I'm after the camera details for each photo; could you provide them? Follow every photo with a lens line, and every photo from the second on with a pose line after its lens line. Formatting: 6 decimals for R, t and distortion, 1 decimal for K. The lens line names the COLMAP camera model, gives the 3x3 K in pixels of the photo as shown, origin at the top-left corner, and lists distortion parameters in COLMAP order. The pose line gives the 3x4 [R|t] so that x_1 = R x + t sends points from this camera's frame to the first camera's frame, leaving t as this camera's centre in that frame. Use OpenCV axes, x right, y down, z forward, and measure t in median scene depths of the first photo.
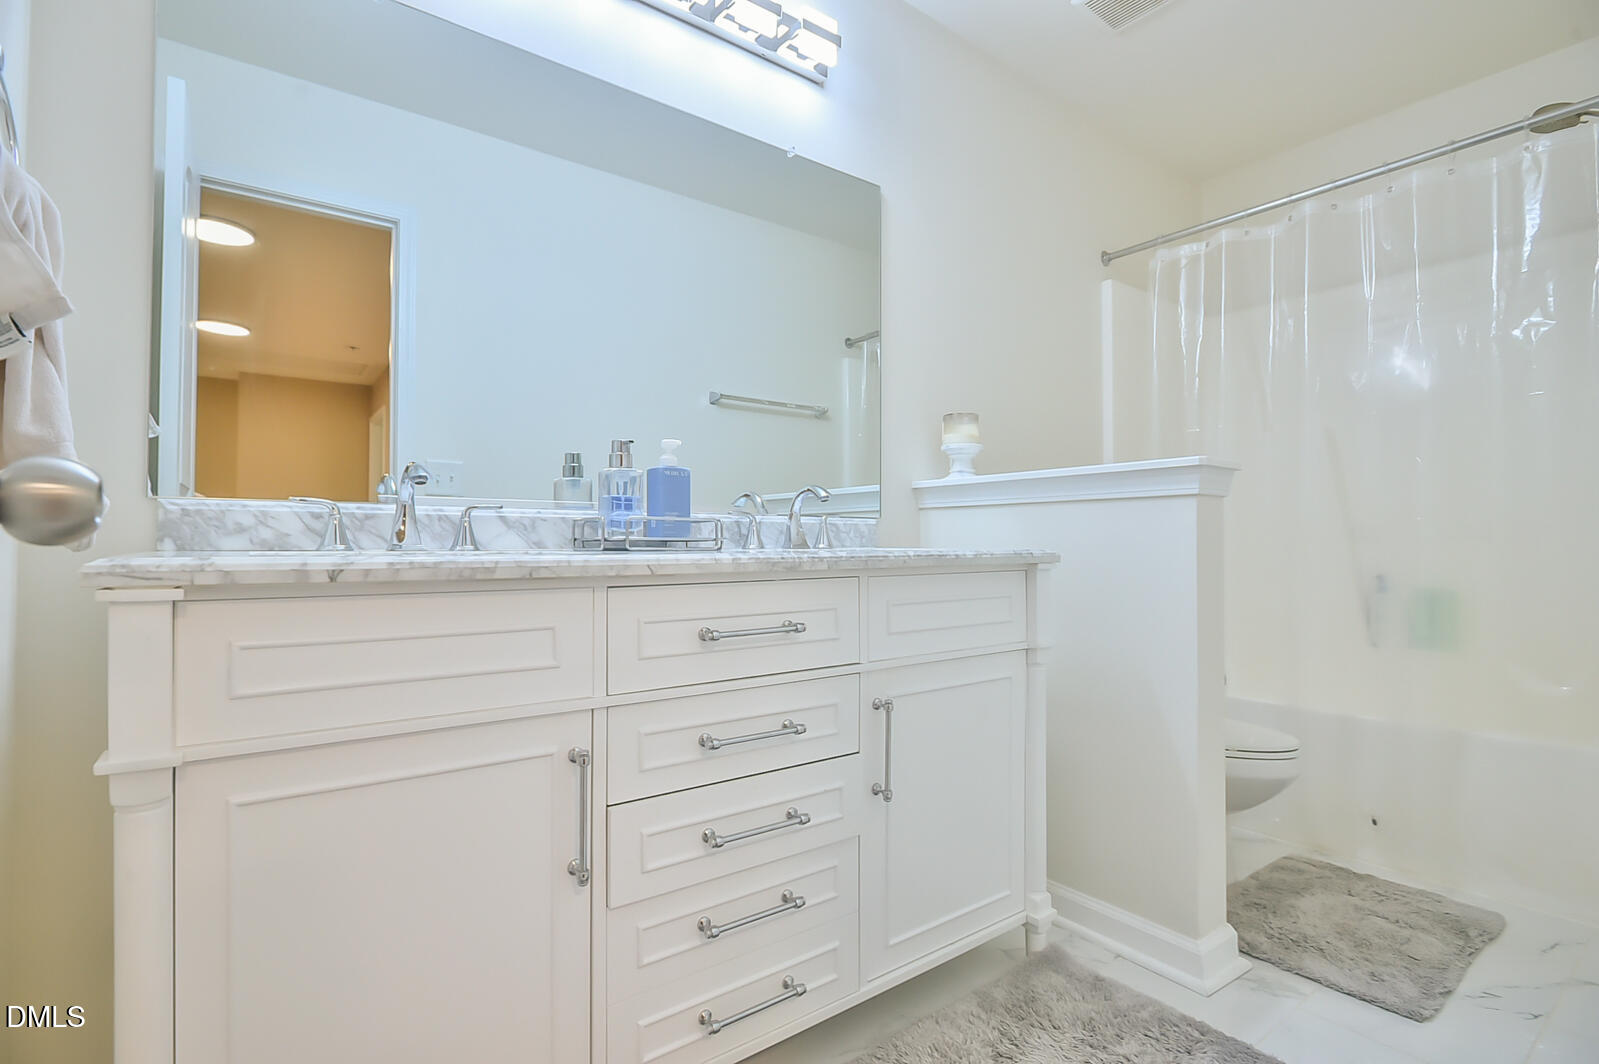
lens RADIAL K [[763.8, 0, 802.8], [0, 763.8, 532.4], [0, 0, 1]] dist [0.000063, -0.000007]
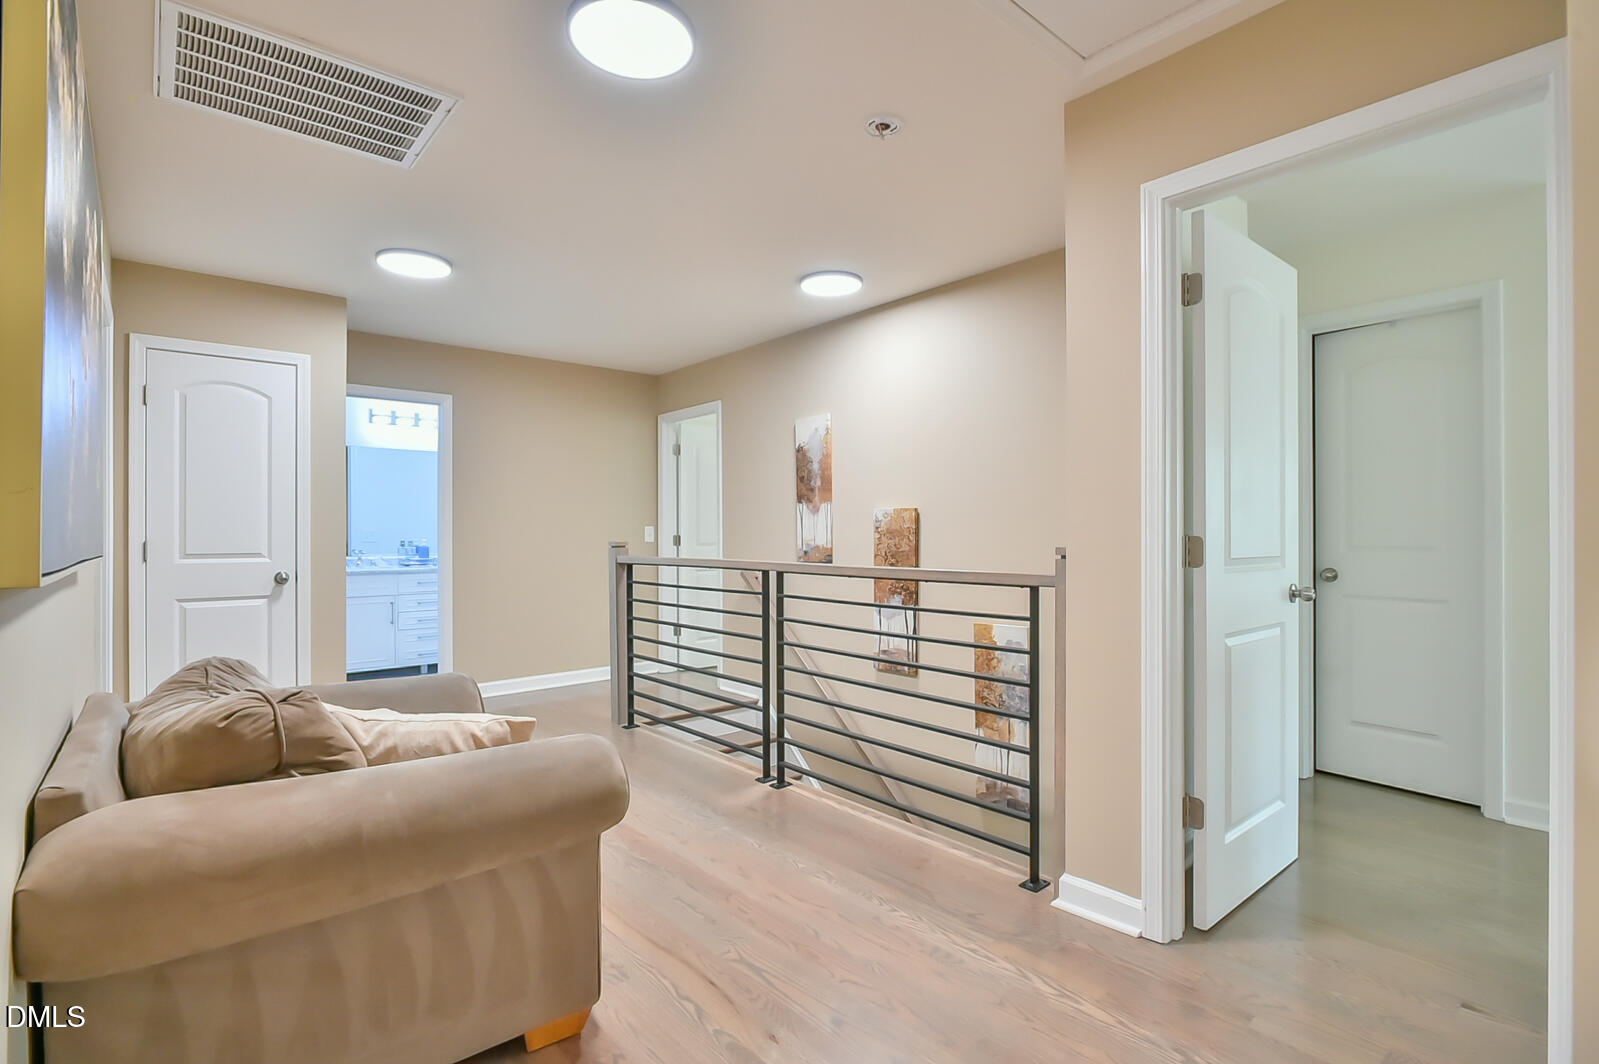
lens RADIAL K [[763.8, 0, 797.6], [0, 763.8, 533.9], [0, 0, 1]] dist [0.000063, -0.000007]
pose [[0.997505, -0.005867, 0.070348, 1.761376], [0.005290, 0.999951, 0.008376, -0.198332], [-0.070393, -0.007983, 0.997487, -3.715244]]
